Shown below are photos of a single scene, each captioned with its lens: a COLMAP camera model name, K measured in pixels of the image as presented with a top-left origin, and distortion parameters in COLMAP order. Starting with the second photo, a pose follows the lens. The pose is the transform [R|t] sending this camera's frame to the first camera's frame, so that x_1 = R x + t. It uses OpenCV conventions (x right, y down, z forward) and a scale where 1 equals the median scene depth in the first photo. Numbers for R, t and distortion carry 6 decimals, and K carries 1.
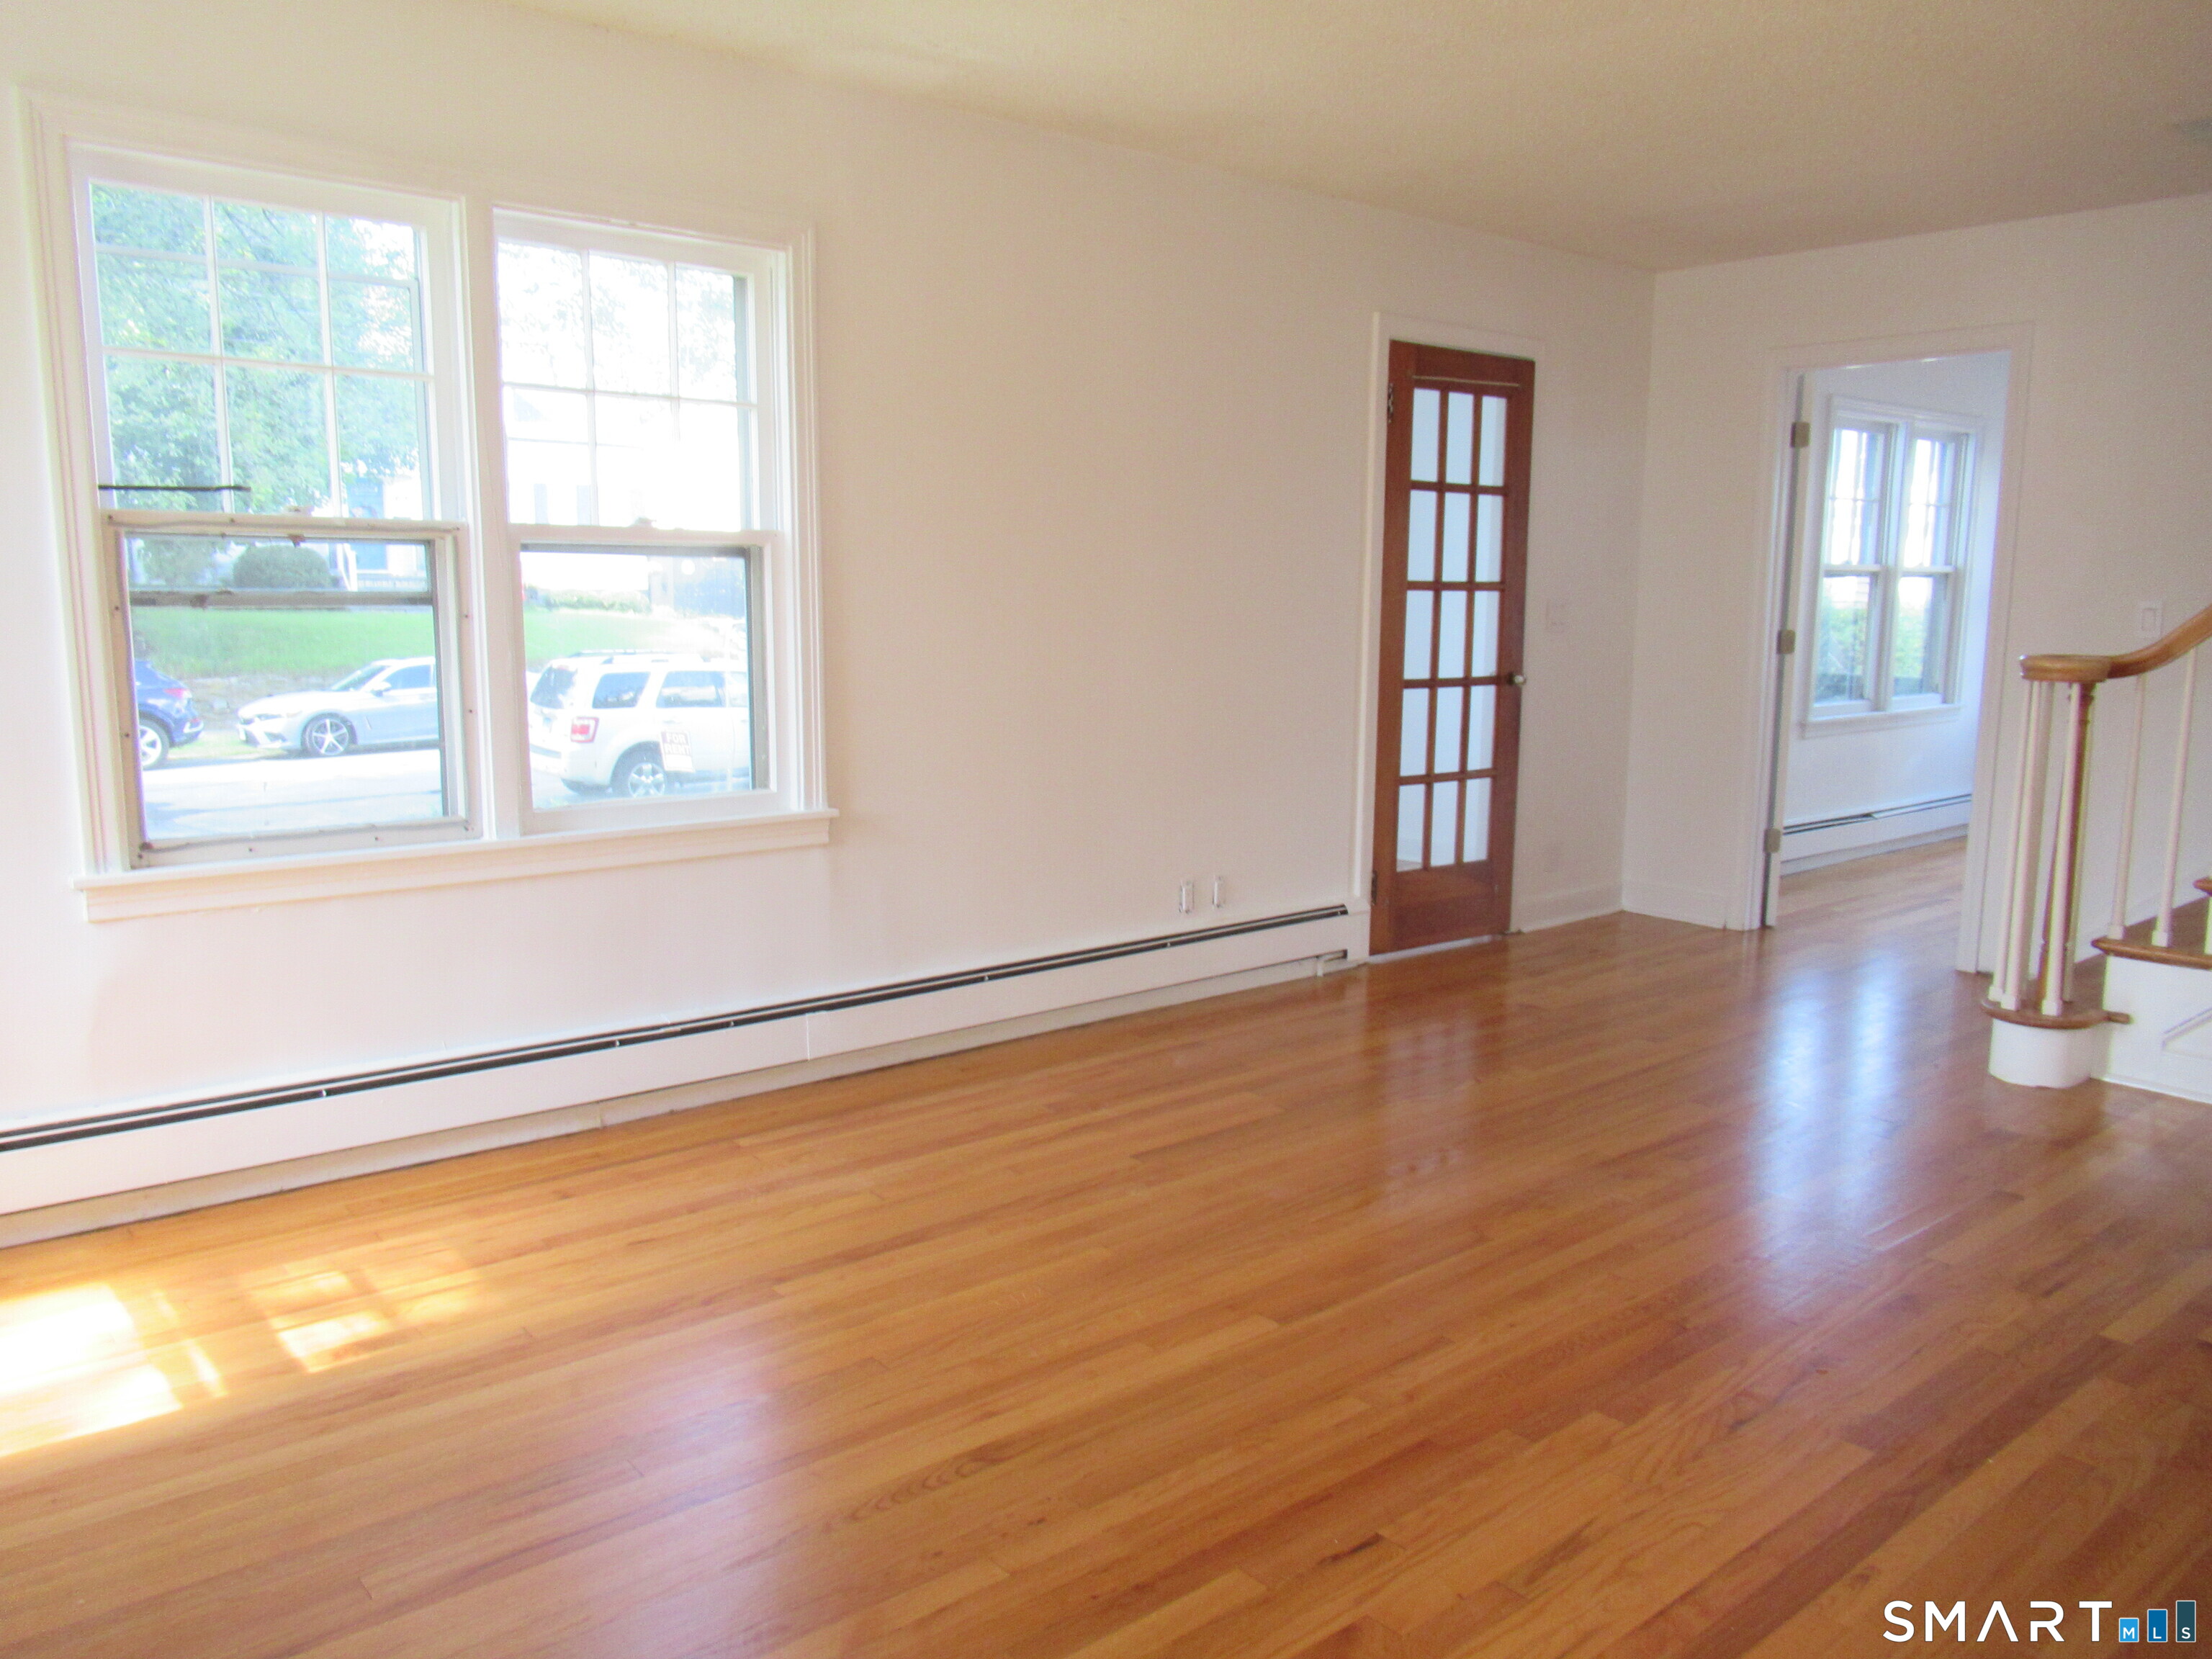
lens RADIAL K [[1635.7, 0, 1115.9], [0, 1635.7, 851.2], [0, 0, 1]] dist [-0.022598, 0.028595]
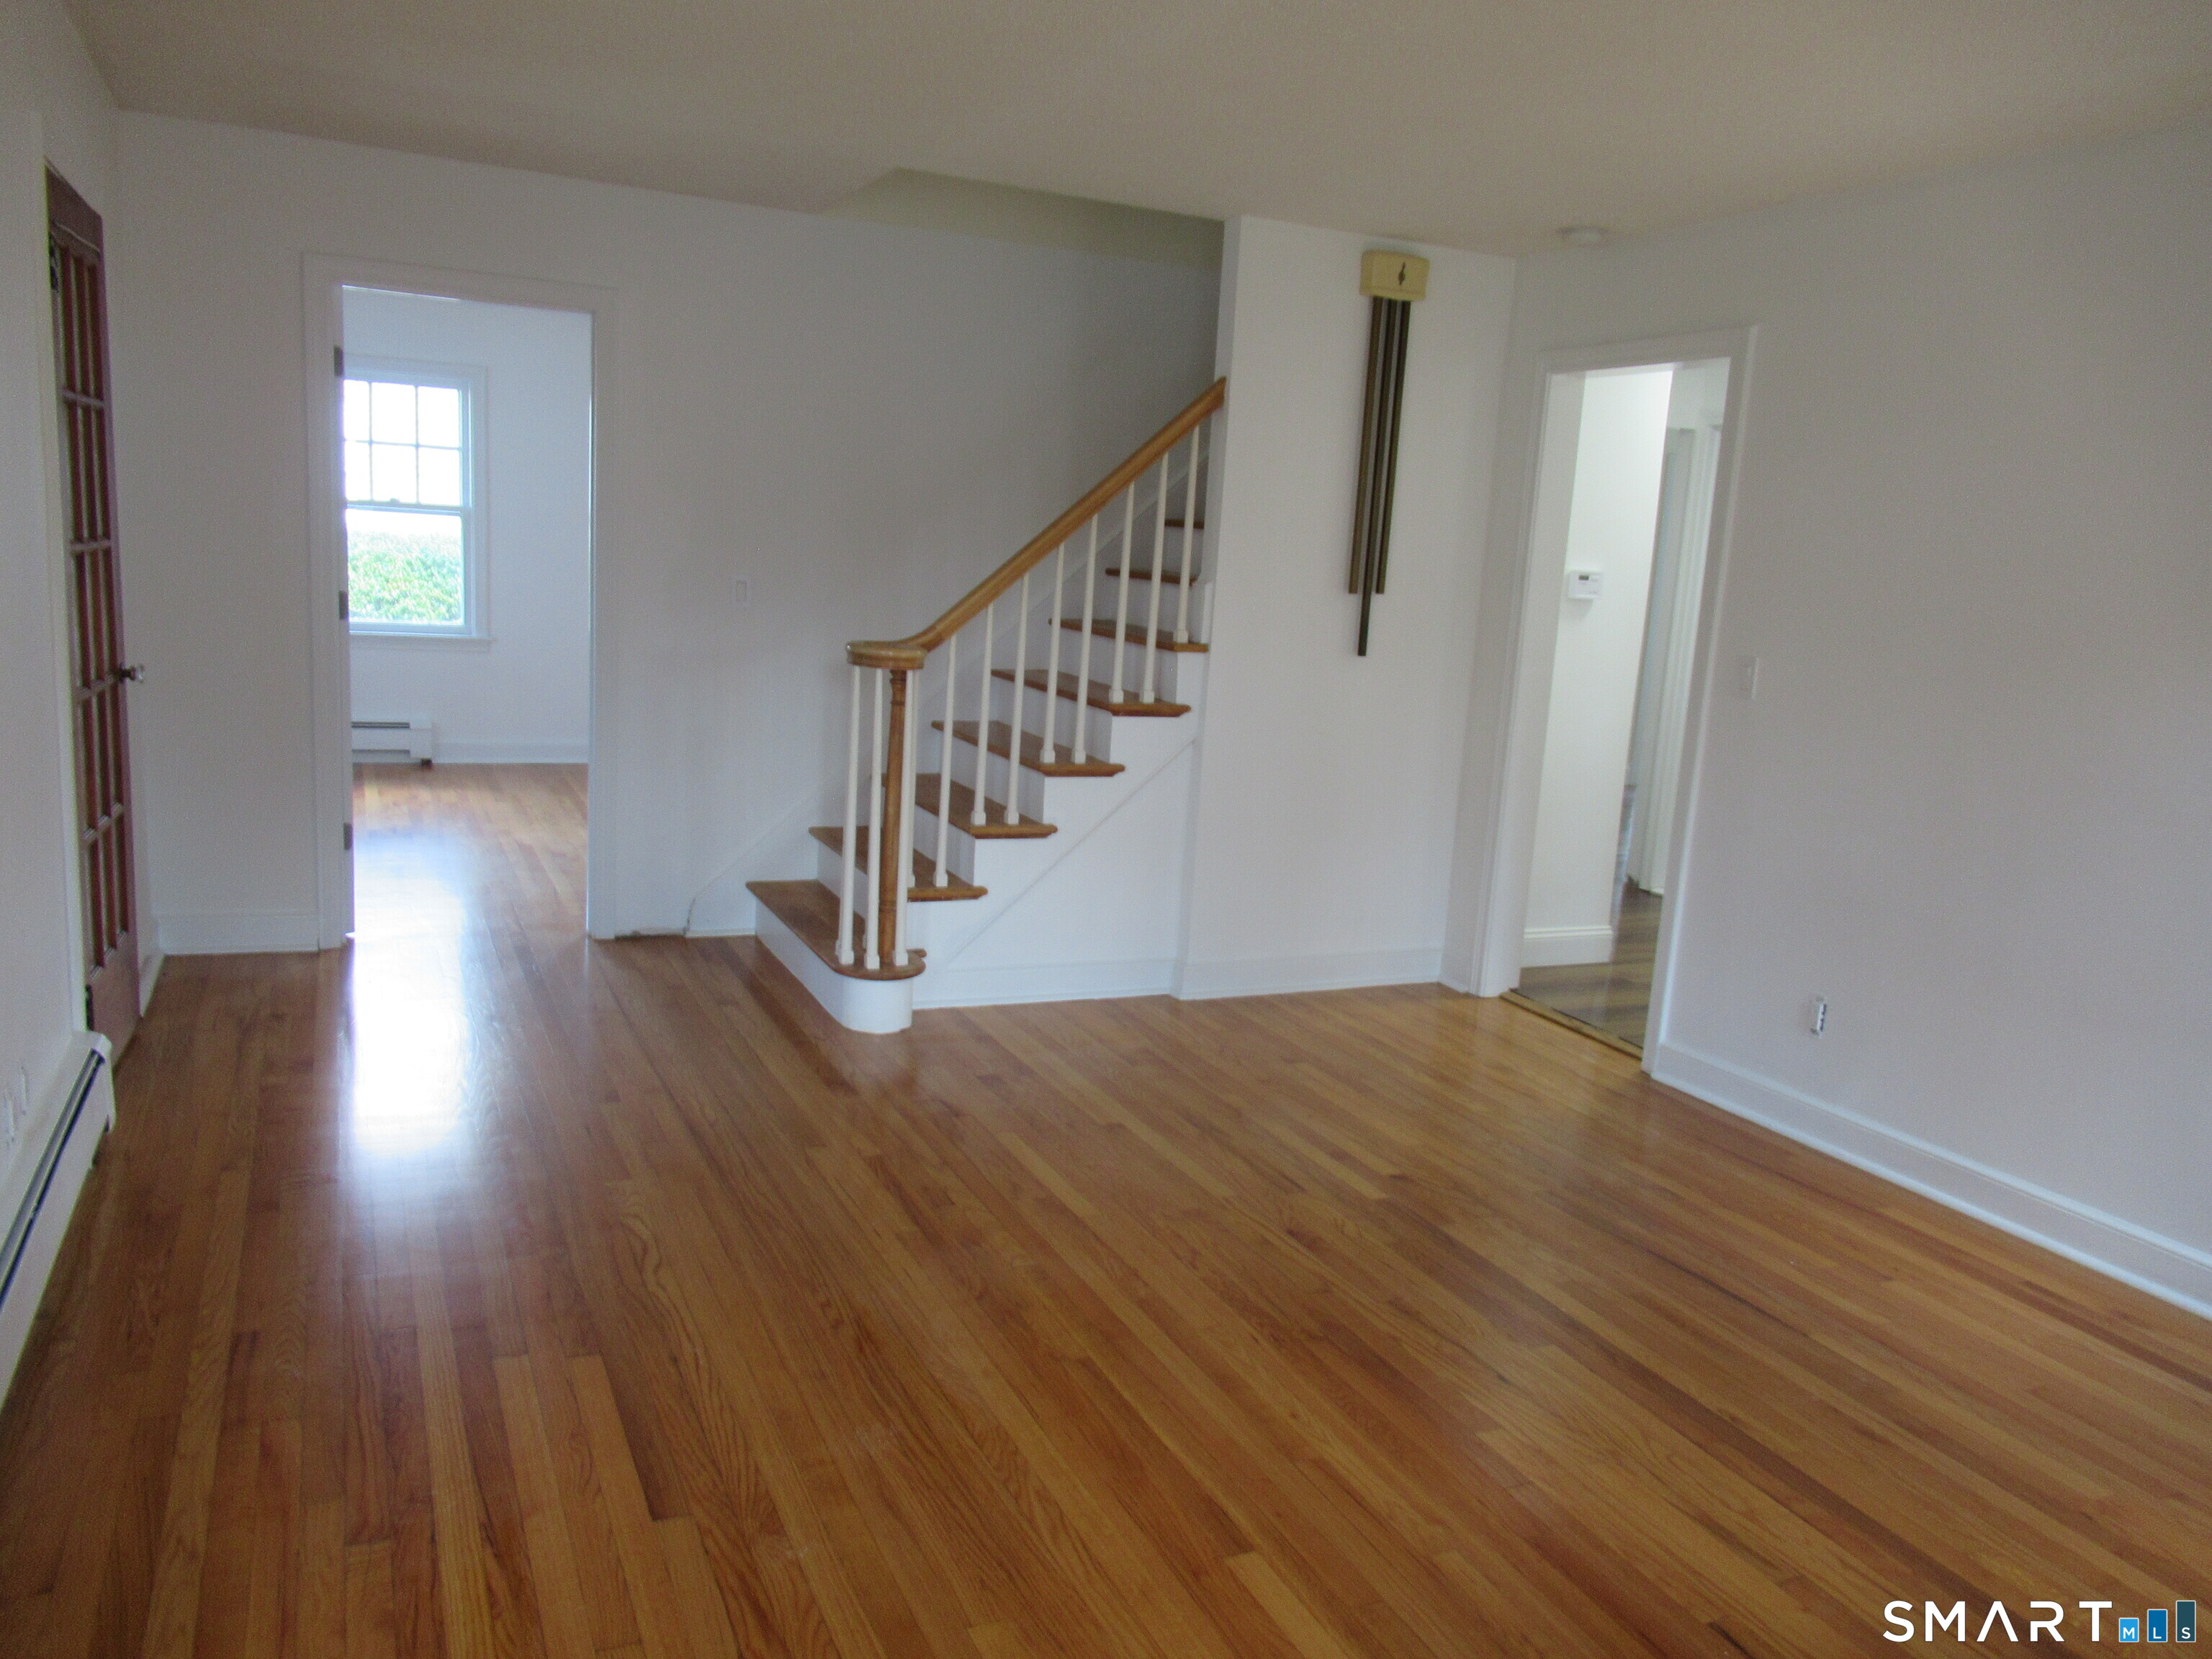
lens RADIAL K [[1635.9, 0, 1096.9], [0, 1635.9, 845.8], [0, 0, 1]] dist [0.013693, -0.036194]
pose [[0.267963, -0.164091, 0.949352, -0.477857], [0.093690, 0.985157, 0.143835, -0.139892], [-0.958863, 0.050402, 0.279359, 0.603335]]
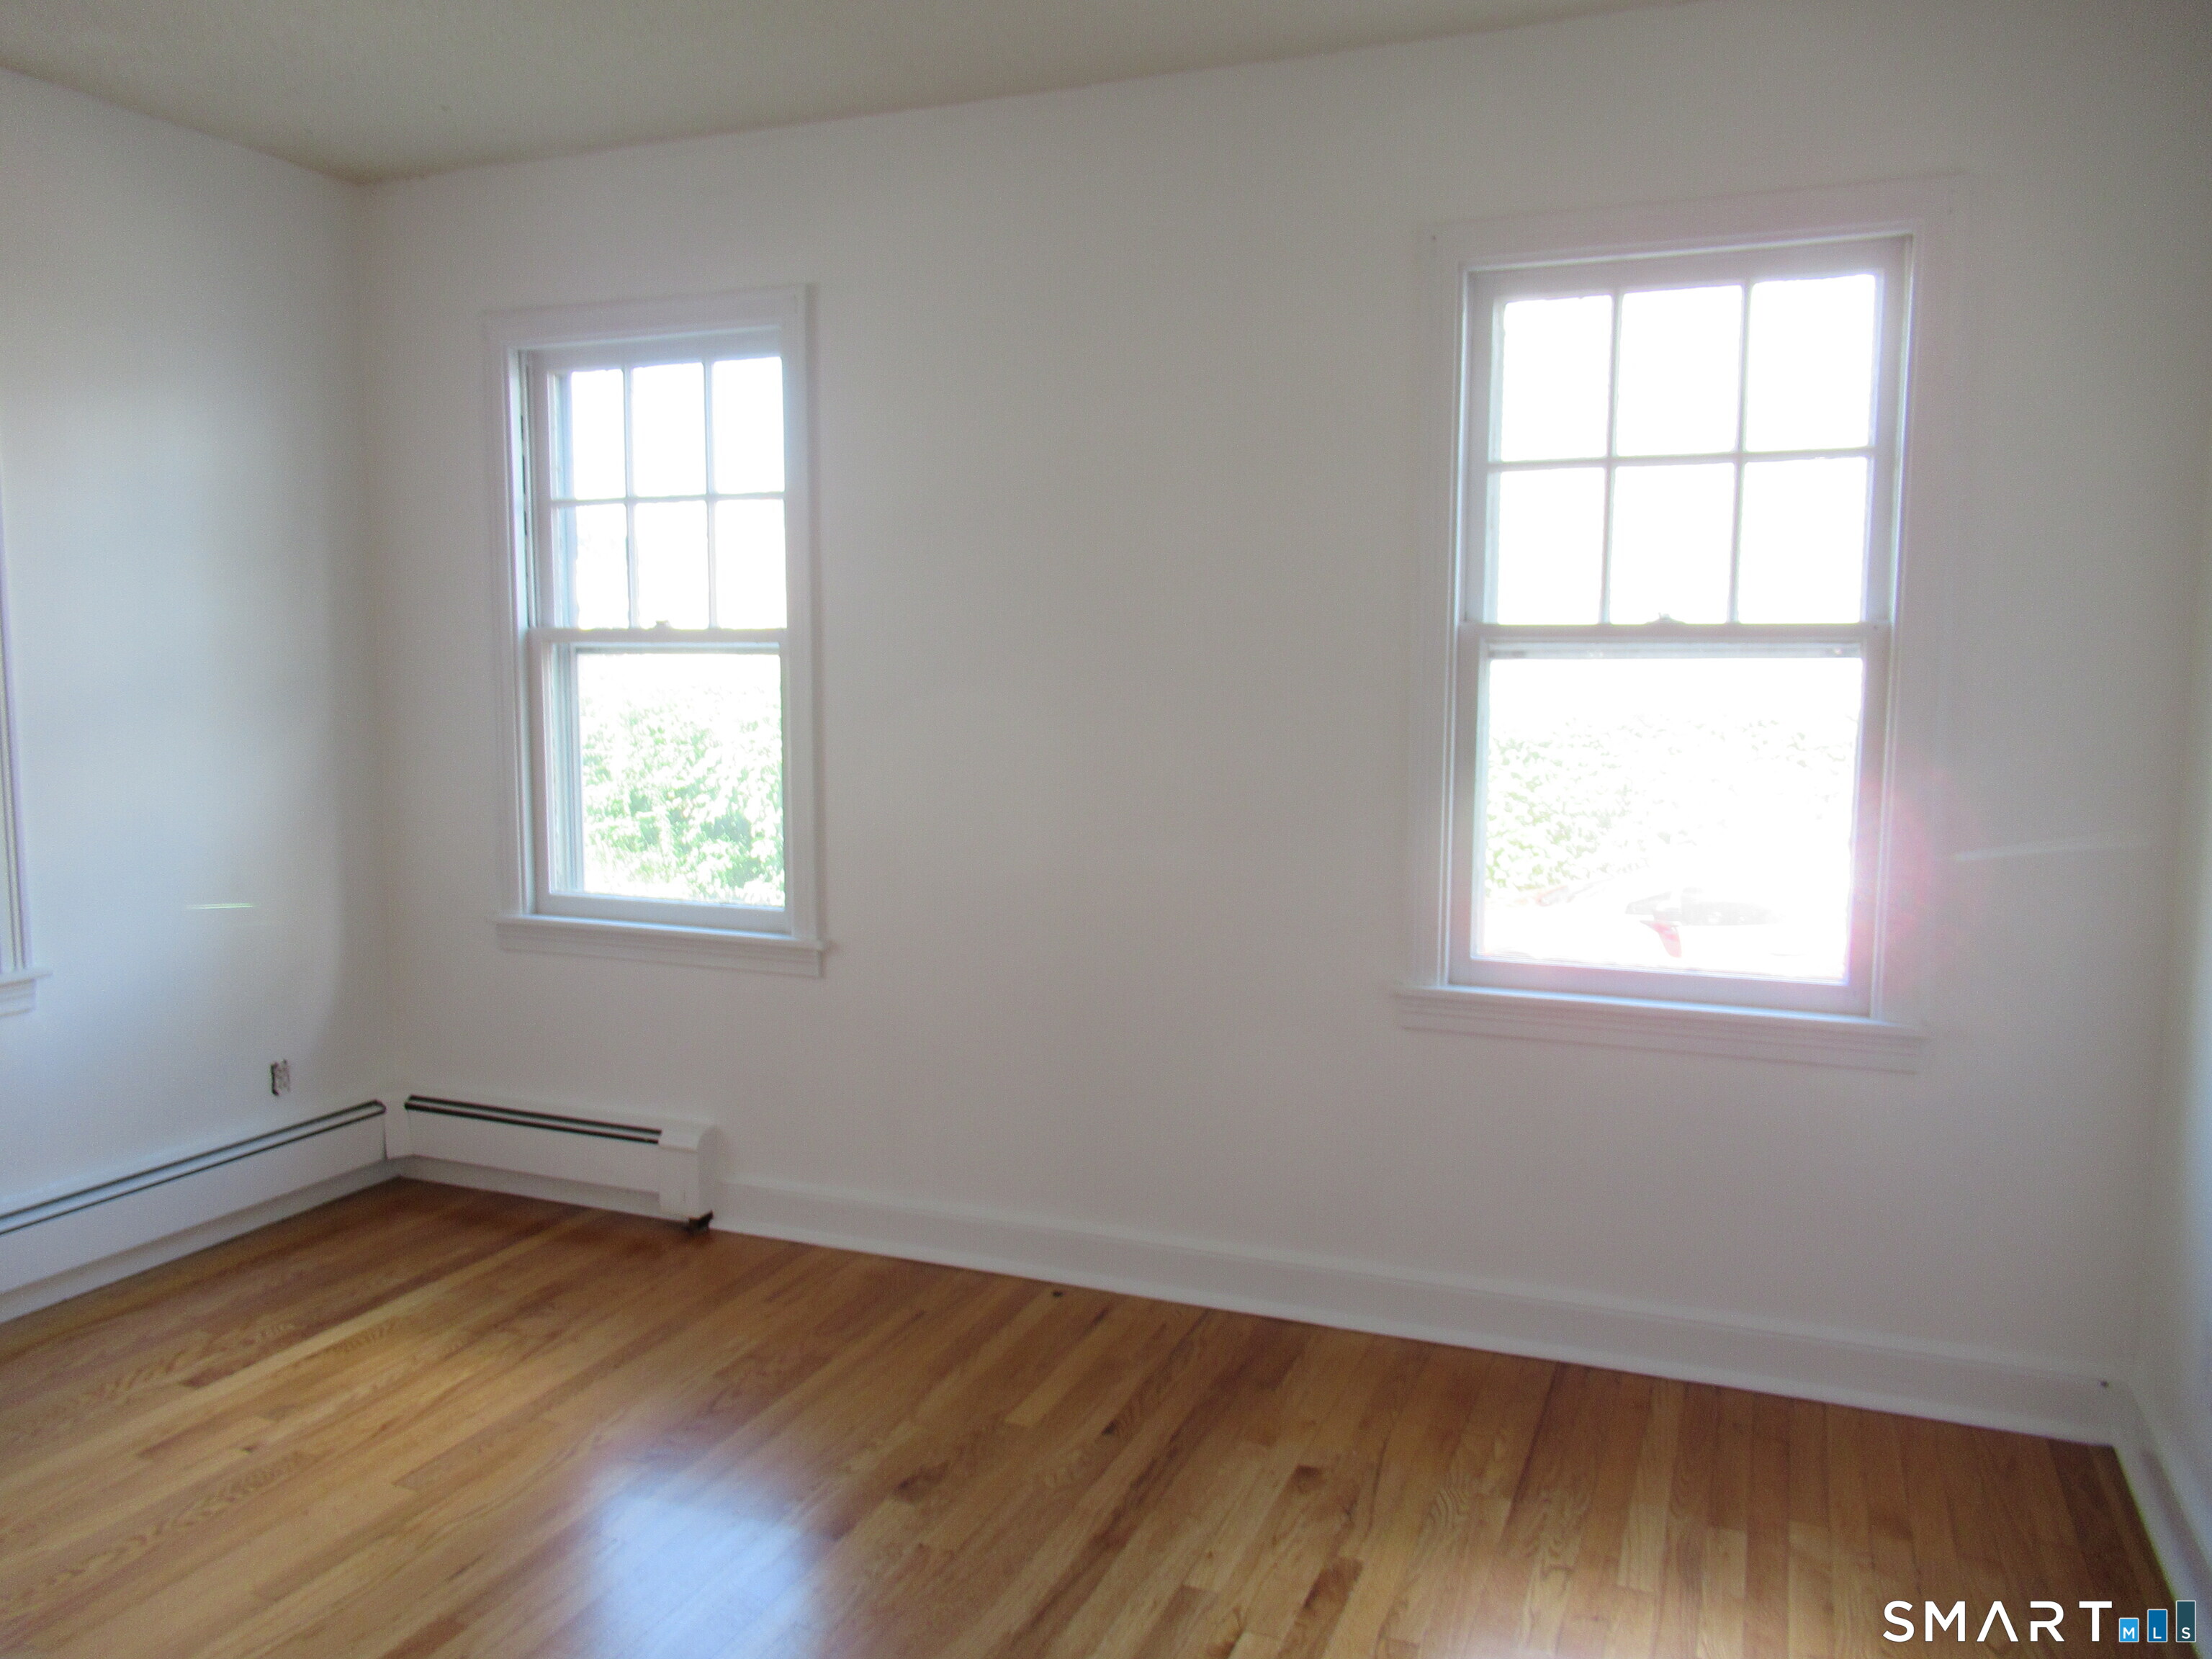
lens RADIAL K [[1635.9, 0, 1096.9], [0, 1635.9, 845.8], [0, 0, 1]] dist [0.013693, -0.036194]
pose [[0.888031, -0.051160, 0.456929, 1.222881], [0.075335, 0.996550, -0.034834, -0.186420], [-0.453571, 0.065356, 0.888821, 1.131863]]
